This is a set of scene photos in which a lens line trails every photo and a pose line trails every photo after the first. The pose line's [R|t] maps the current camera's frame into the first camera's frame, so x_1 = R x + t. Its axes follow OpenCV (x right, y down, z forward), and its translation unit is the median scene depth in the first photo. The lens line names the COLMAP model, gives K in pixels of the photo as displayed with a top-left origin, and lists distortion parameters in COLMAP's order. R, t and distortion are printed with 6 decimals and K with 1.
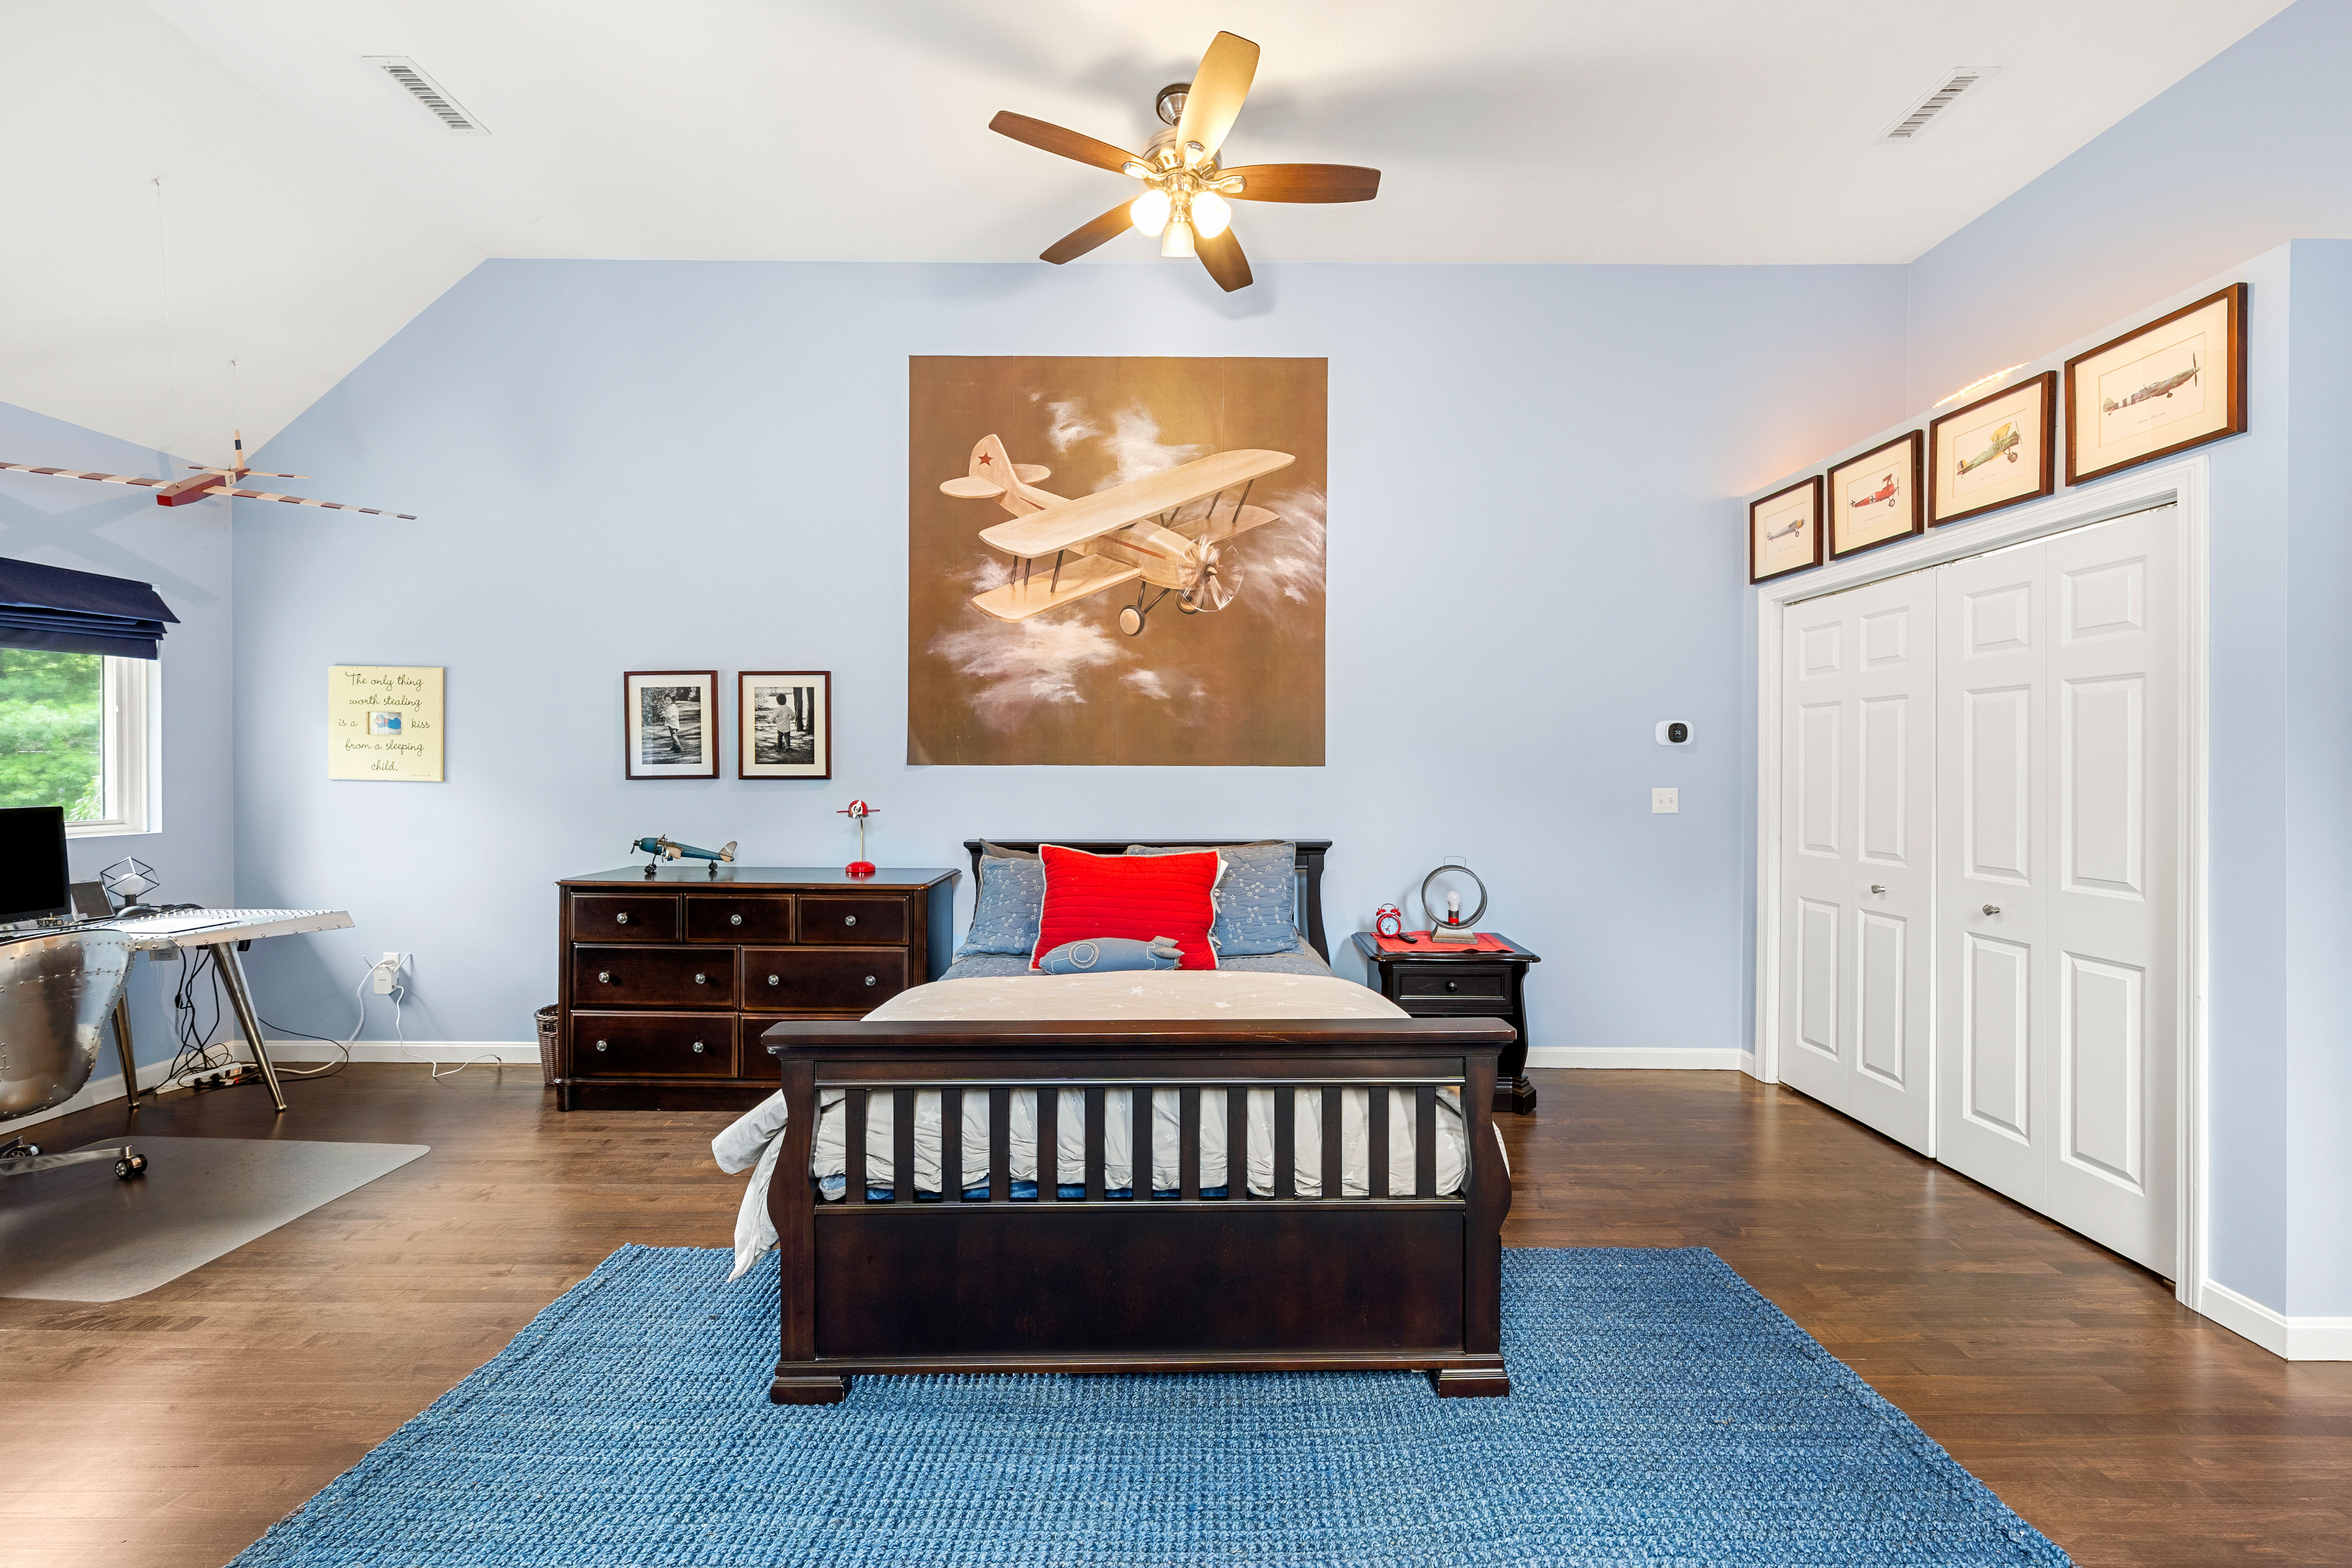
lens RADIAL K [[902.3, 0, 1180.9], [0, 902.3, 774.2], [0, 0, 1]] dist [0.000462, -0.000168]
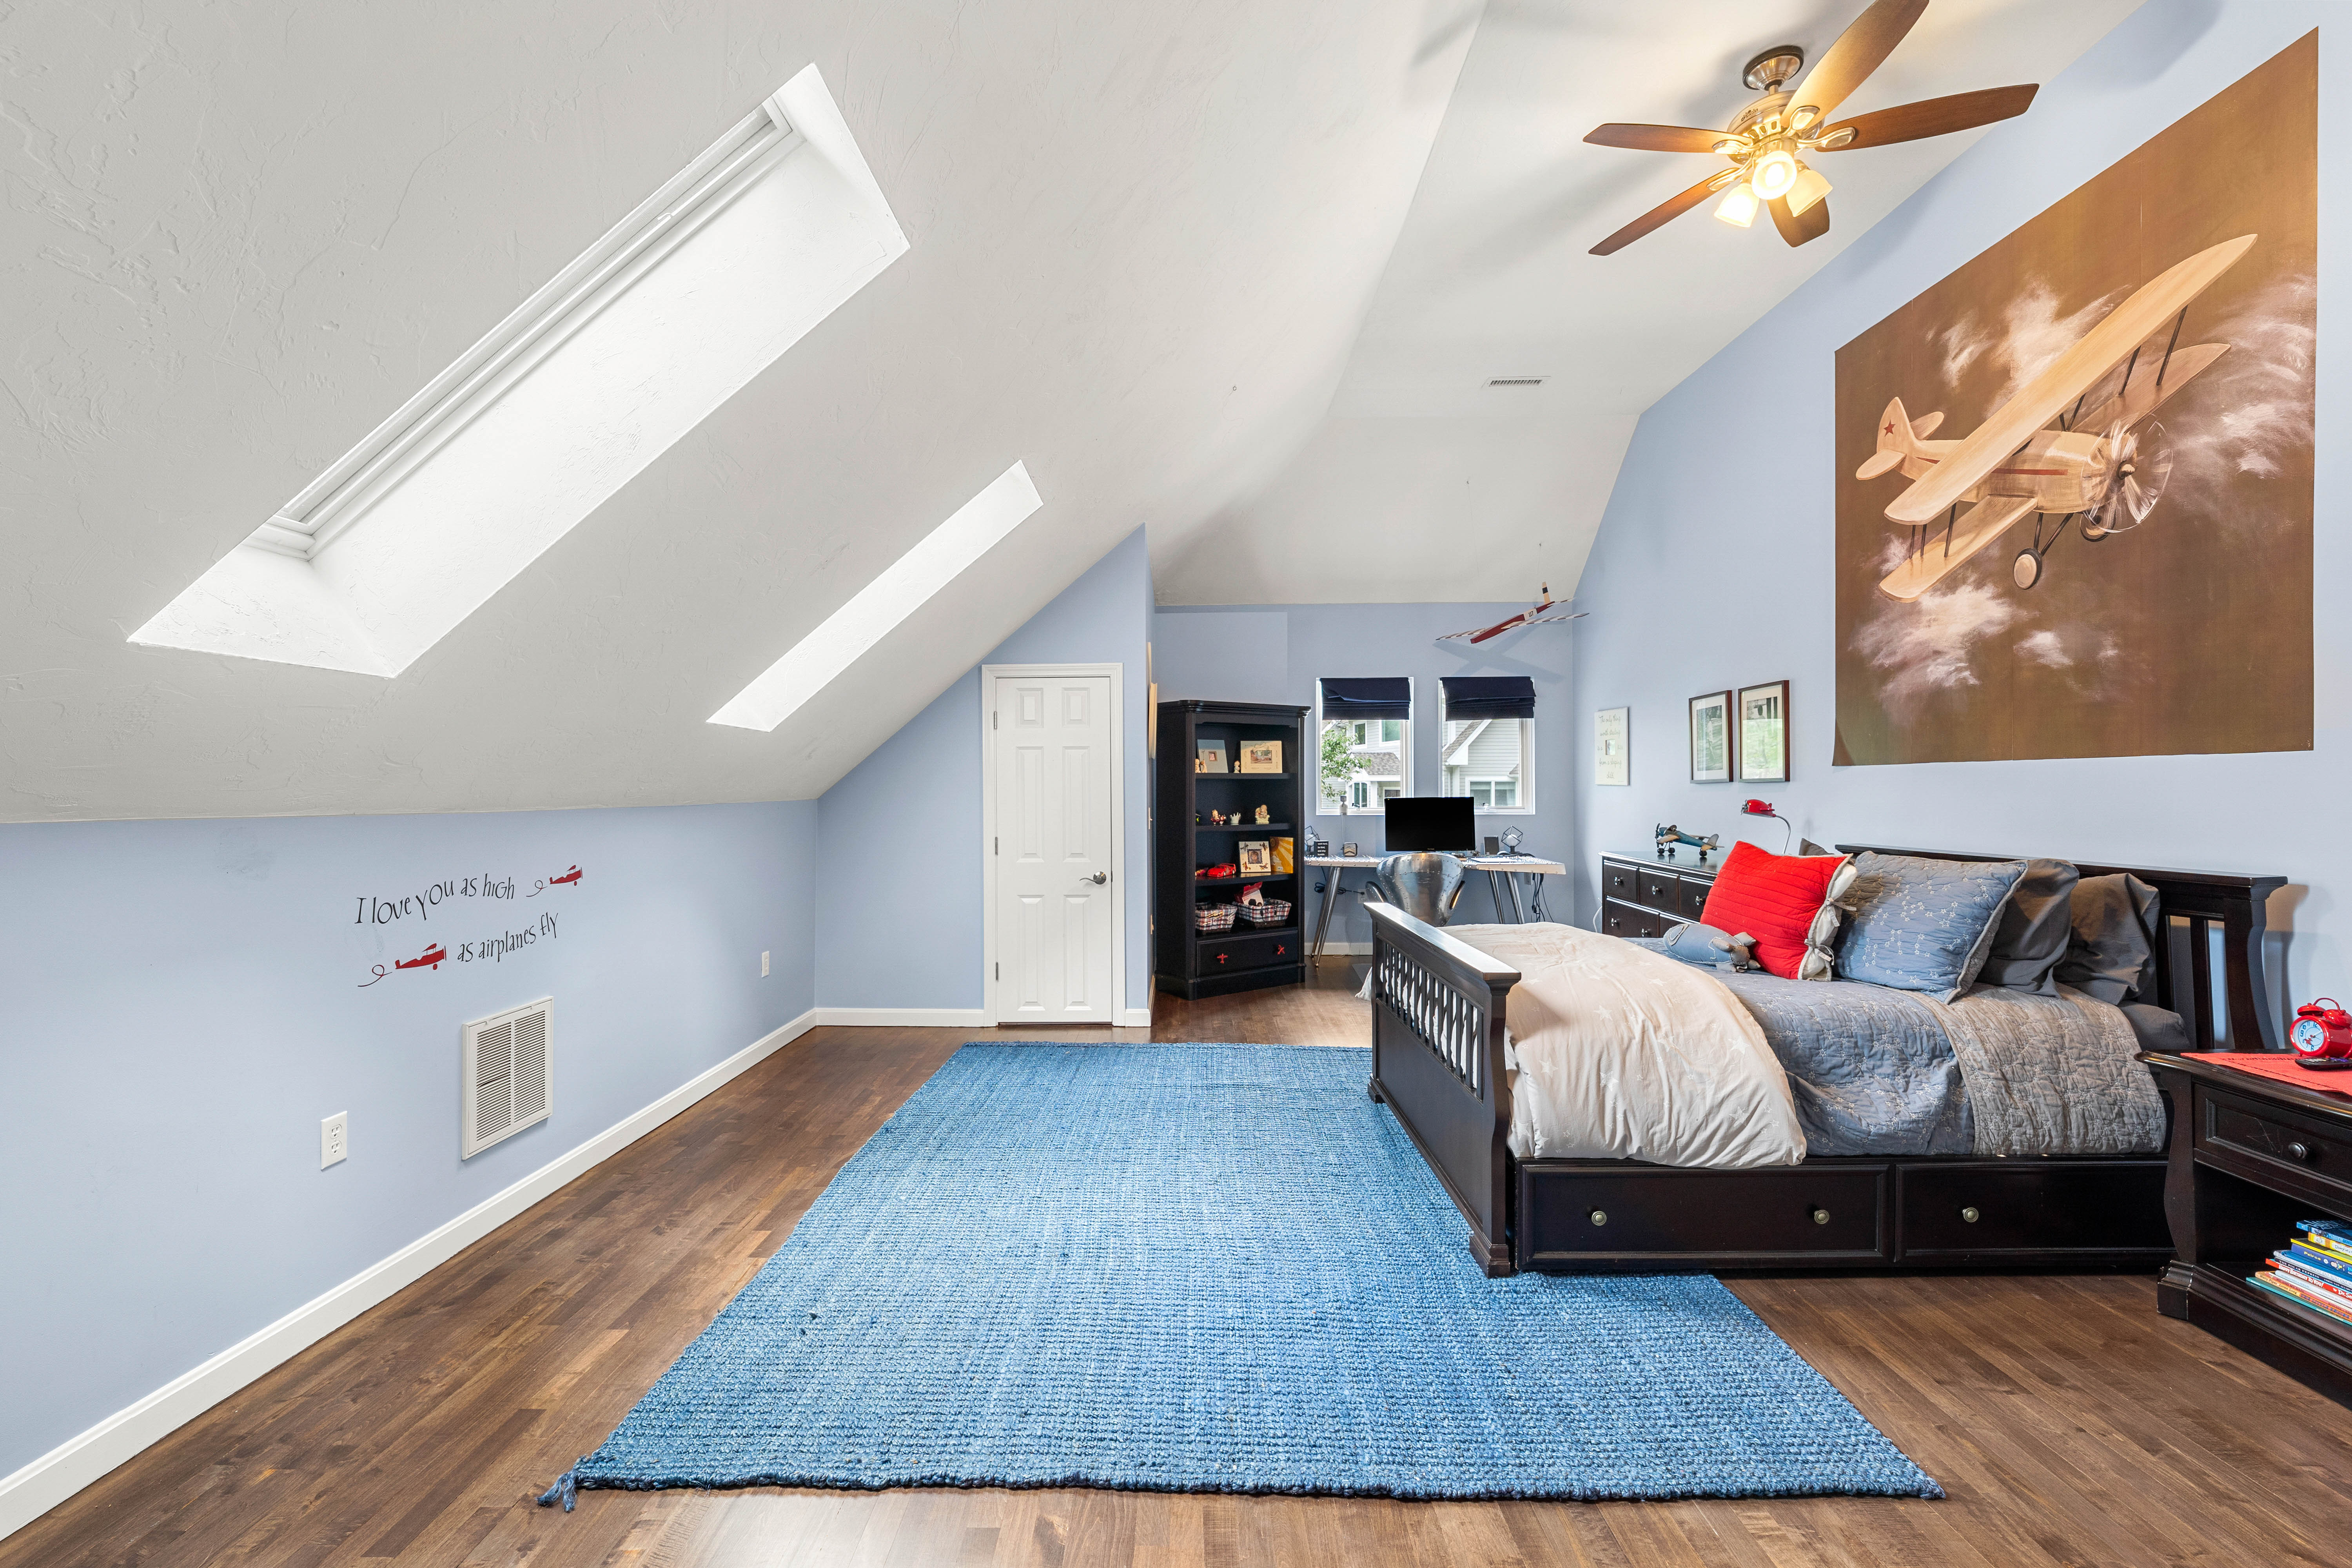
lens RADIAL K [[1020.7, 0, 1178.0], [0, 1020.7, 786.9], [0, 0, 1]] dist [-0.001303, -0.000028]
pose [[-0.022227, -0.004339, -0.999744, 0.822718], [0.004411, 0.999980, -0.004438, 0.014327], [0.999743, -0.004508, -0.022207, 0.301655]]
